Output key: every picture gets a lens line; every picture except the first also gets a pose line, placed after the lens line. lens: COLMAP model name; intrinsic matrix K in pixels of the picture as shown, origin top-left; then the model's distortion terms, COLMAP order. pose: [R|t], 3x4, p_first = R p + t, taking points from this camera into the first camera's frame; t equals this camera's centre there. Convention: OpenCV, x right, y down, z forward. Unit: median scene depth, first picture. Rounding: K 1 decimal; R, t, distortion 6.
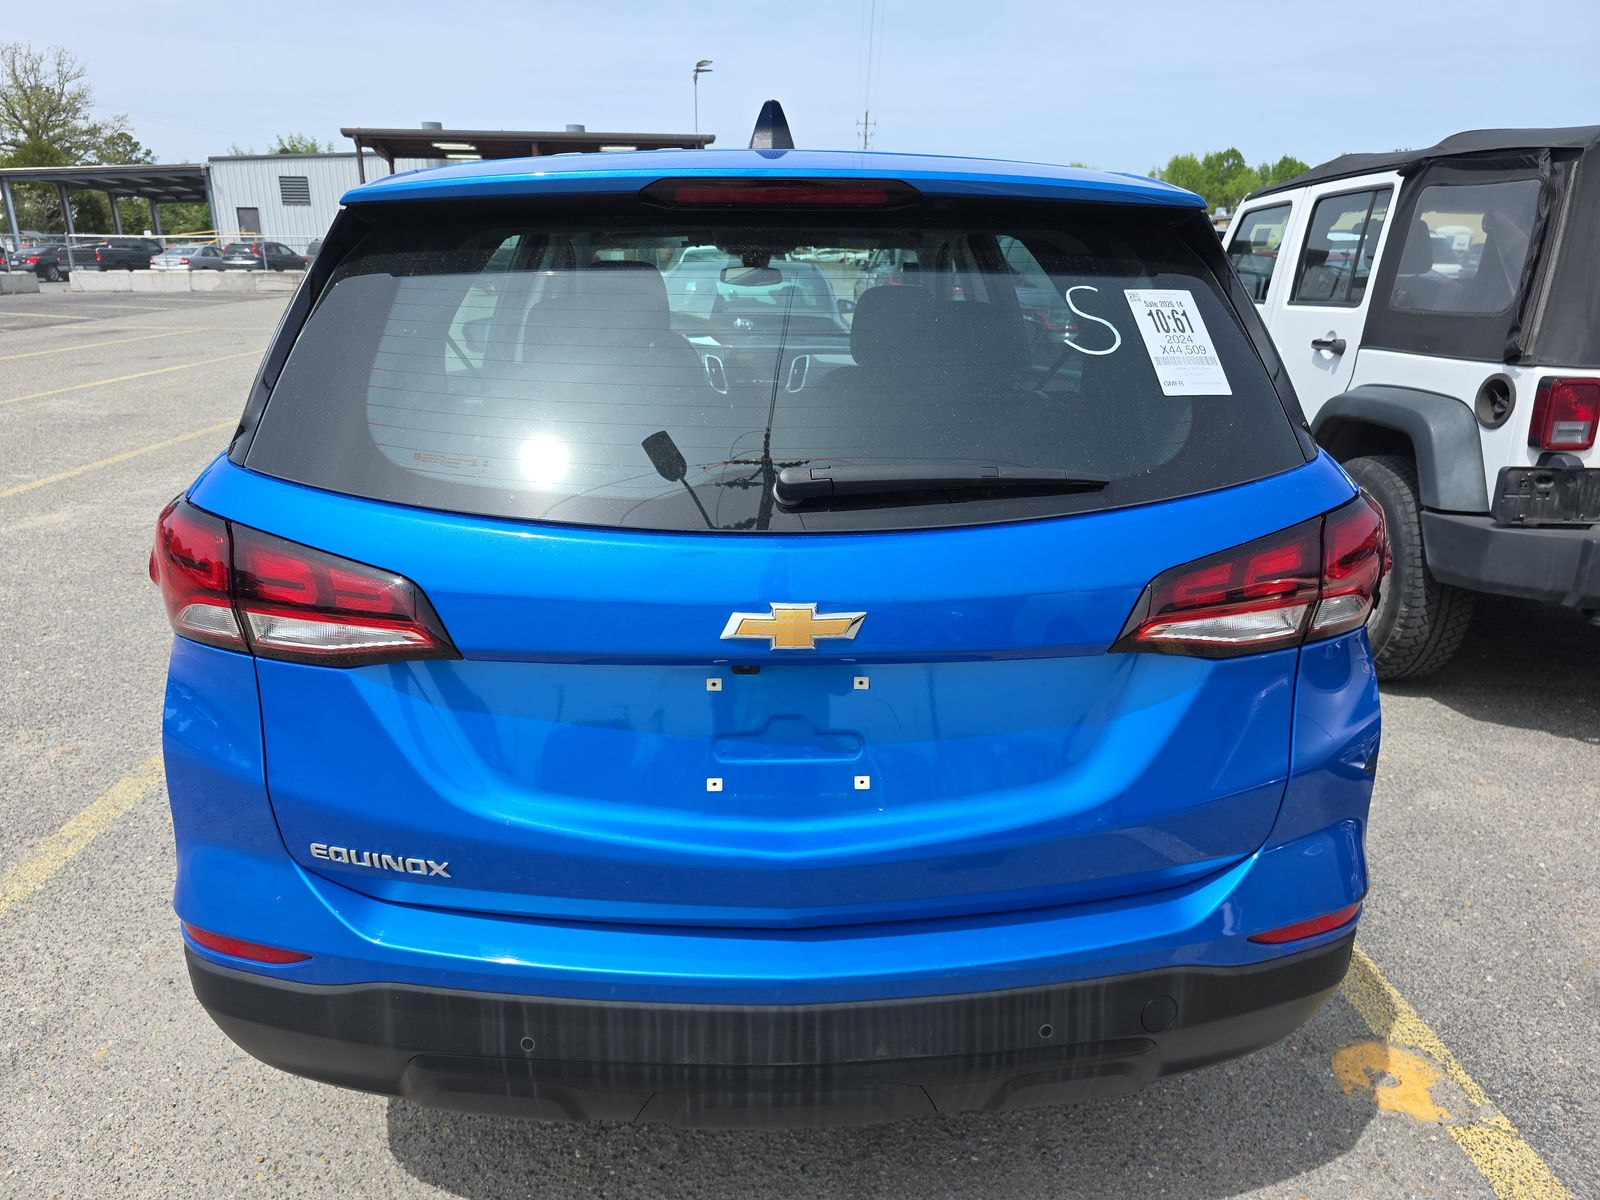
lens RADIAL K [[1082.4, 0, 789.4], [0, 1082.4, 598.4], [0, 0, 1]] dist [0.035883, -0.032525]
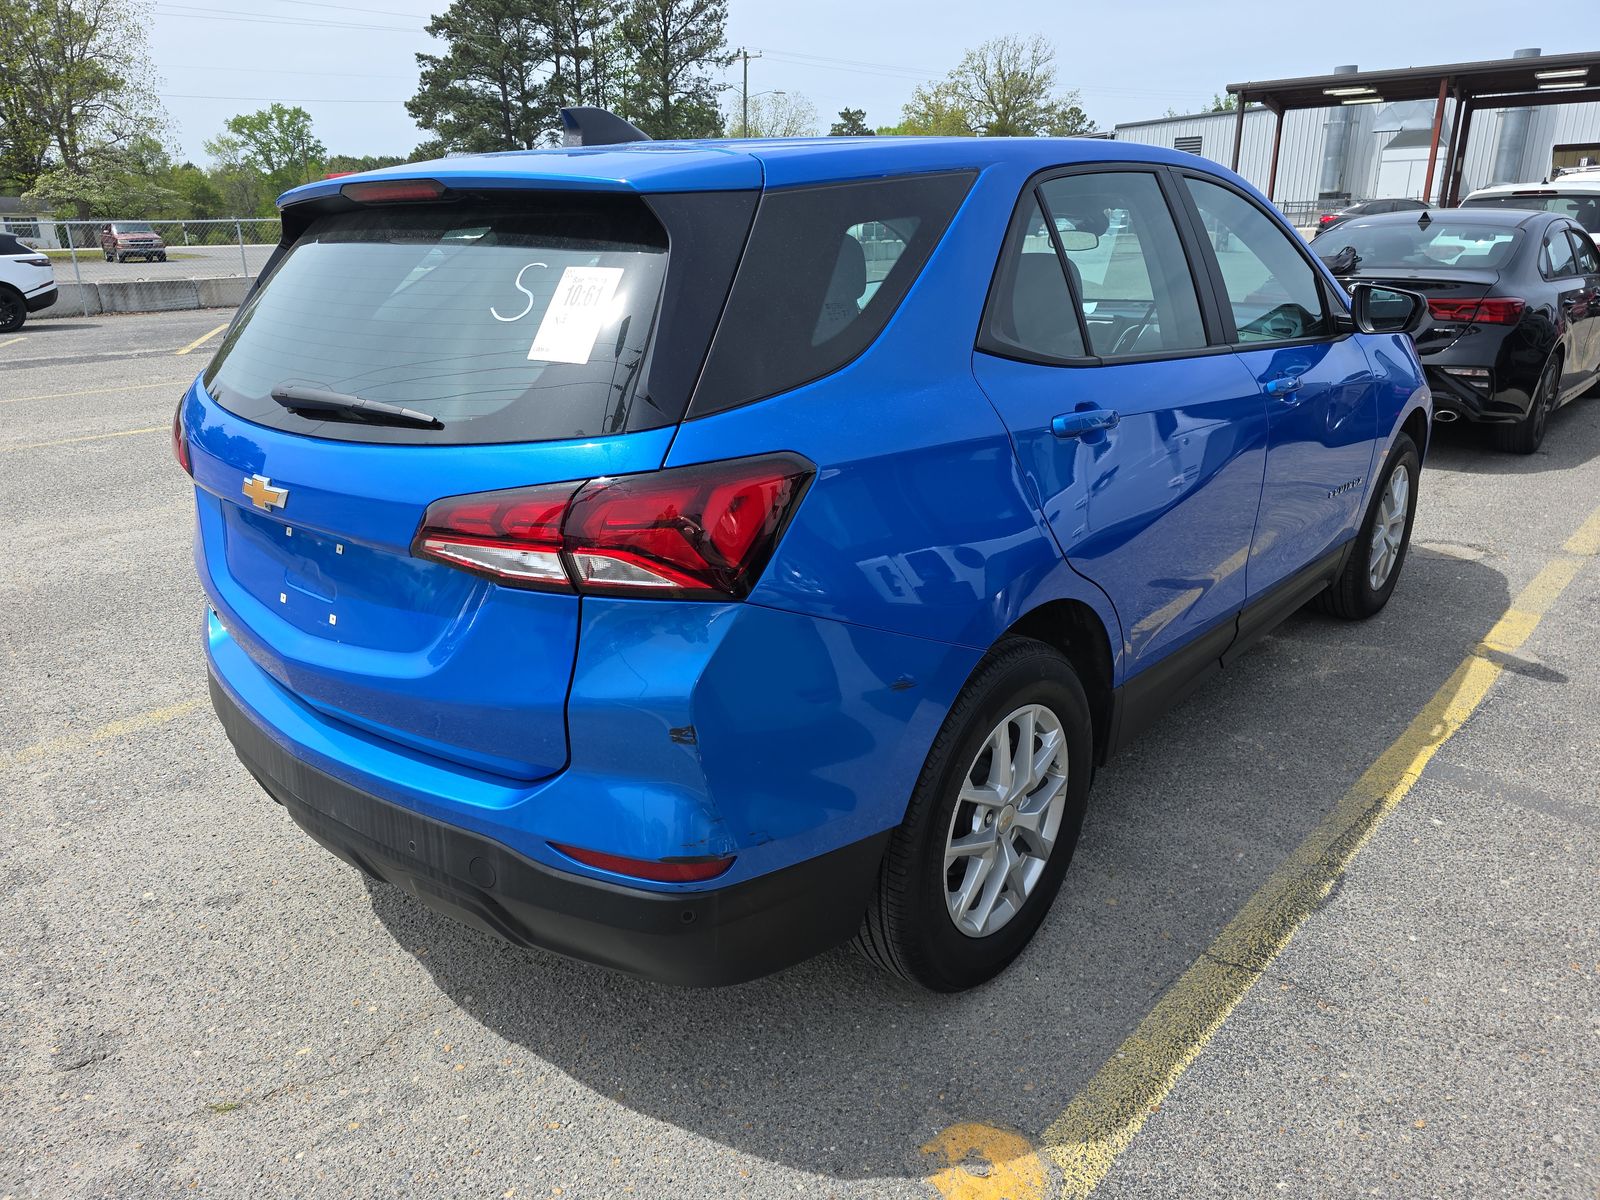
lens RADIAL K [[1082.4, 0, 789.4], [0, 1082.4, 598.4], [0, 0, 1]] dist [0.035883, -0.032525]
pose [[0.724044, 0.206817, -0.658018, 0.717853], [-0.183866, 0.977342, 0.104866, -0.057039], [0.664796, 0.045060, 0.745665, 0.170608]]
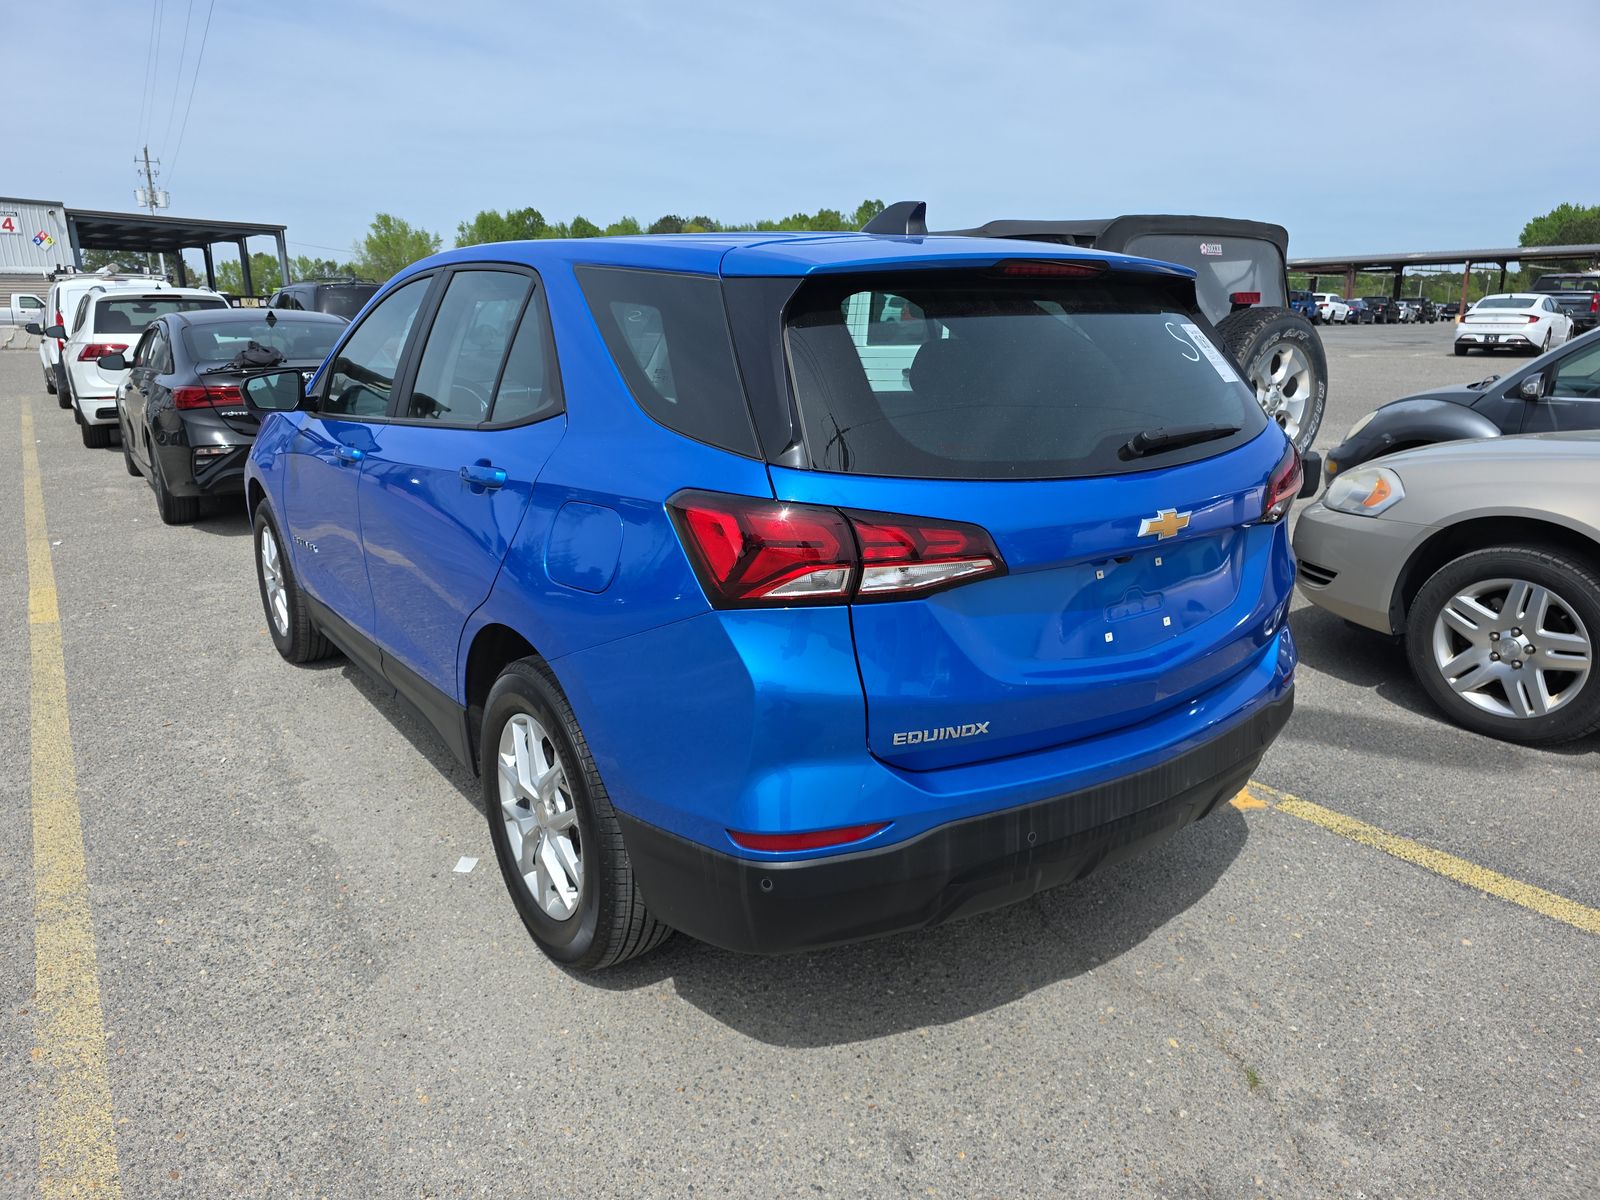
lens RADIAL K [[1082.4, 0, 789.4], [0, 1082.4, 598.4], [0, 0, 1]] dist [0.035883, -0.032525]
pose [[0.830508, -0.152404, 0.535751, -0.646029], [0.175044, 0.984522, 0.008717, 0.010534], [-0.528787, 0.086540, 0.844331, -0.049560]]
